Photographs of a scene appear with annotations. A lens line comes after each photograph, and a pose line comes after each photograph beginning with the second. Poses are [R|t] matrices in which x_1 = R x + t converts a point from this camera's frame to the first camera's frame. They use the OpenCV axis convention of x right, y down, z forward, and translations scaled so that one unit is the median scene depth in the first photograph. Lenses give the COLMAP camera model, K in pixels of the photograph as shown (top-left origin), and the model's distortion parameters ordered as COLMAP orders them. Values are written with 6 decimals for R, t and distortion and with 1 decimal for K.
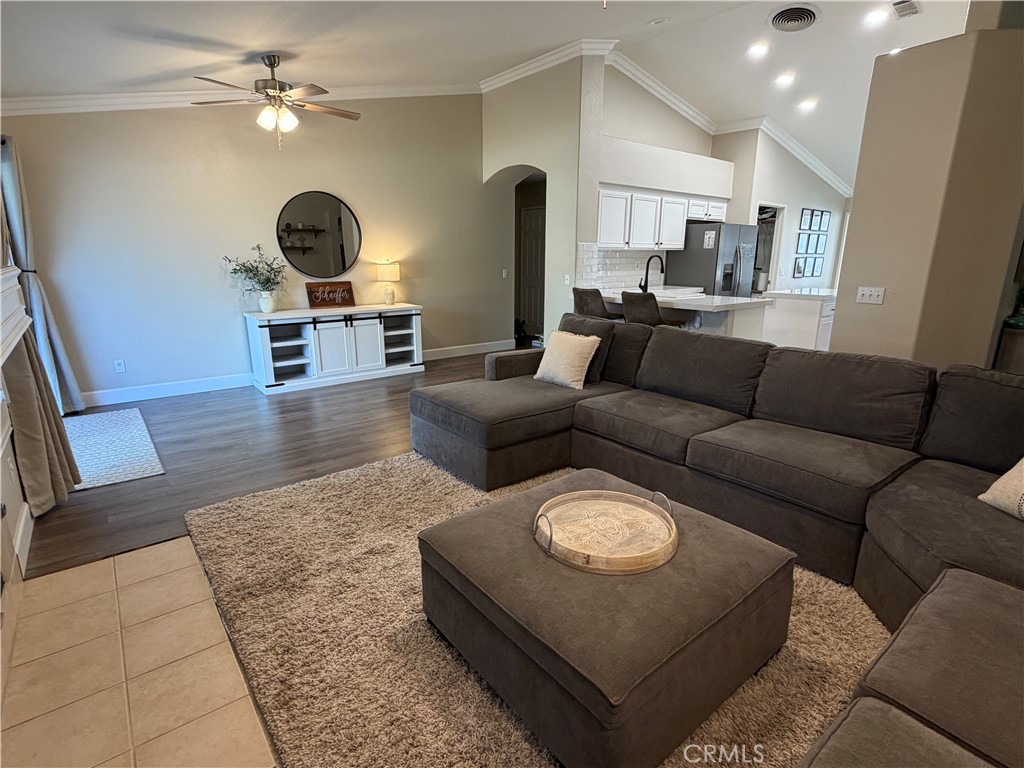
lens RADIAL K [[516.1, 0, 512.6], [0, 516.1, 384.8], [0, 0, 1]] dist [-0.000757, 0.001041]
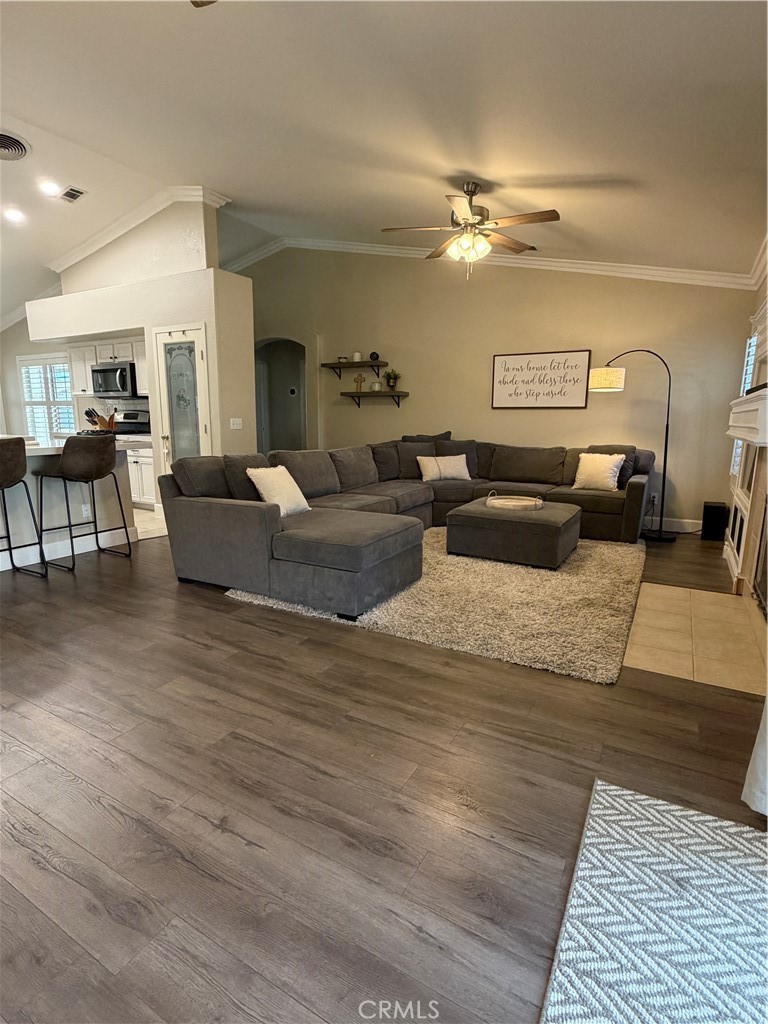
lens RADIAL K [[516.1, 0, 381.0], [0, 516.1, 514.1], [0, 0, 1]] dist [-0.000757, 0.001041]
pose [[-0.360820, -0.180752, 0.914952, -0.634113], [0.220415, 0.936721, 0.271975, -0.167926], [-0.906215, 0.299804, -0.298147, 0.786374]]
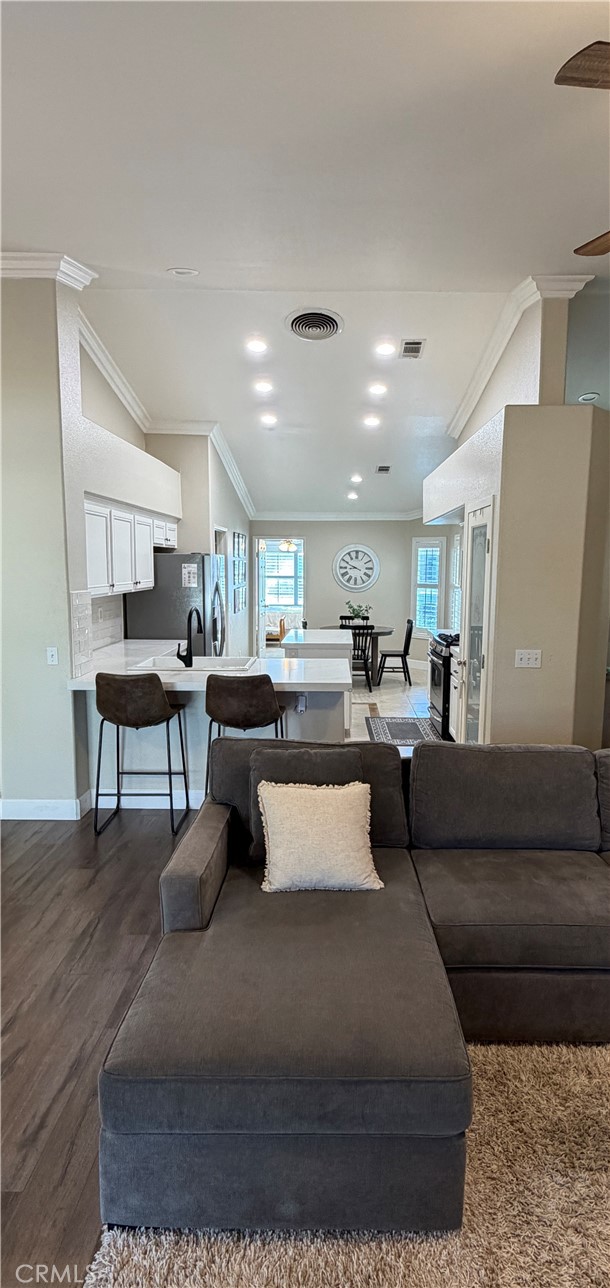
lens RADIAL K [[654.8, 0, 329.2], [0, 654.8, 649.0], [0, 0, 1]] dist [-0.001820, 0.000184]
pose [[0.633566, -0.097858, 0.767475, -0.273345], [0.184656, 0.982428, -0.027171, -0.152875], [-0.751330, 0.158933, 0.640502, 0.361666]]
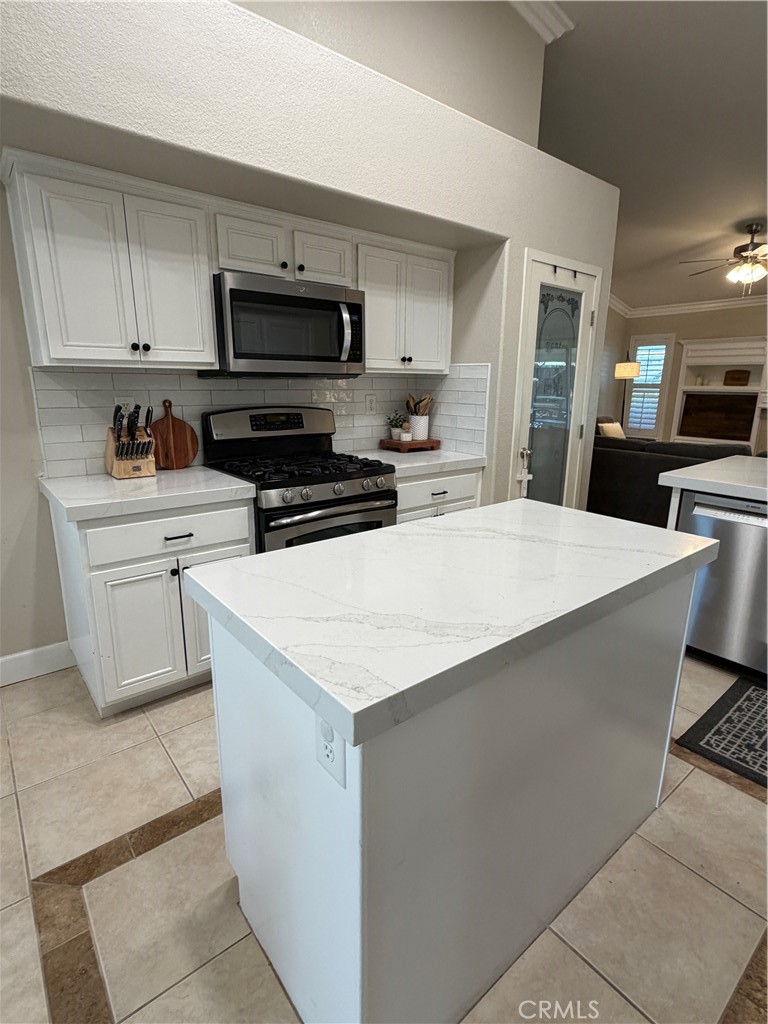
lens RADIAL K [[516.1, 0, 380.4], [0, 516.1, 511.1], [0, 0, 1]] dist [-0.000757, 0.001041]
pose [[-0.999952, -0.009642, -0.001671, 0.751072], [-0.009287, 0.881295, 0.472476, -0.354793], [-0.003083, 0.472469, -0.881342, 1.410153]]
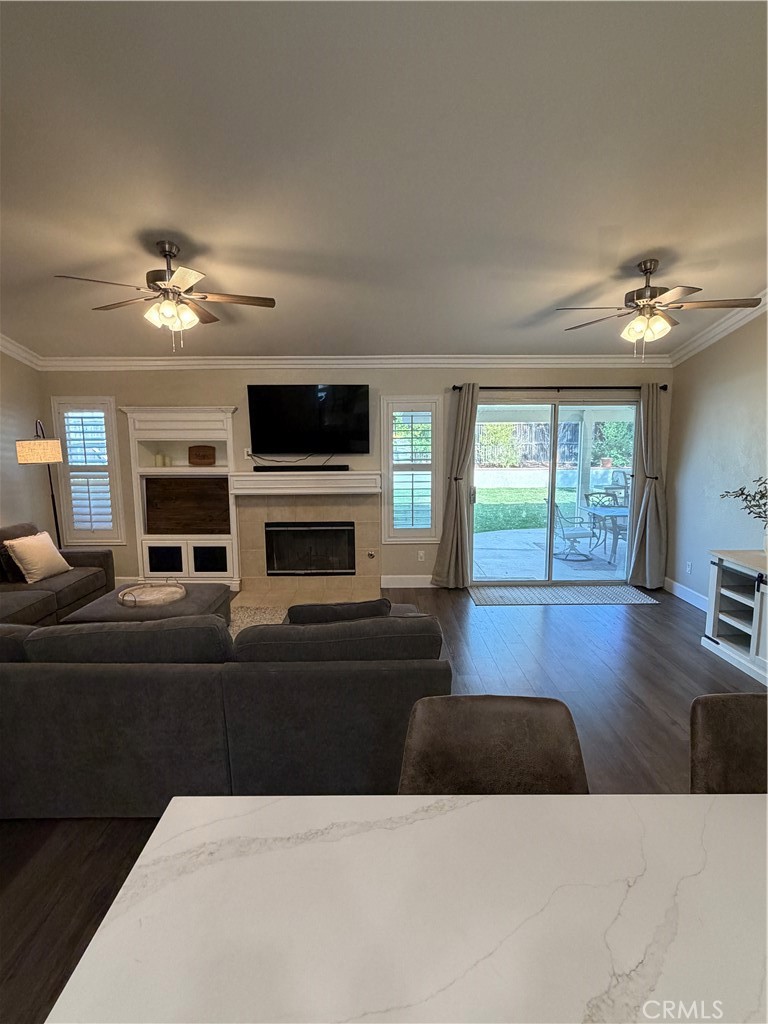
lens RADIAL K [[516.1, 0, 384.5], [0, 516.1, 513.3], [0, 0, 1]] dist [-0.000757, 0.001041]
pose [[-0.623534, 0.111726, -0.773772, 0.418919], [-0.189100, 0.938793, 0.287938, -0.300430], [0.758582, 0.325859, -0.564242, 0.975833]]
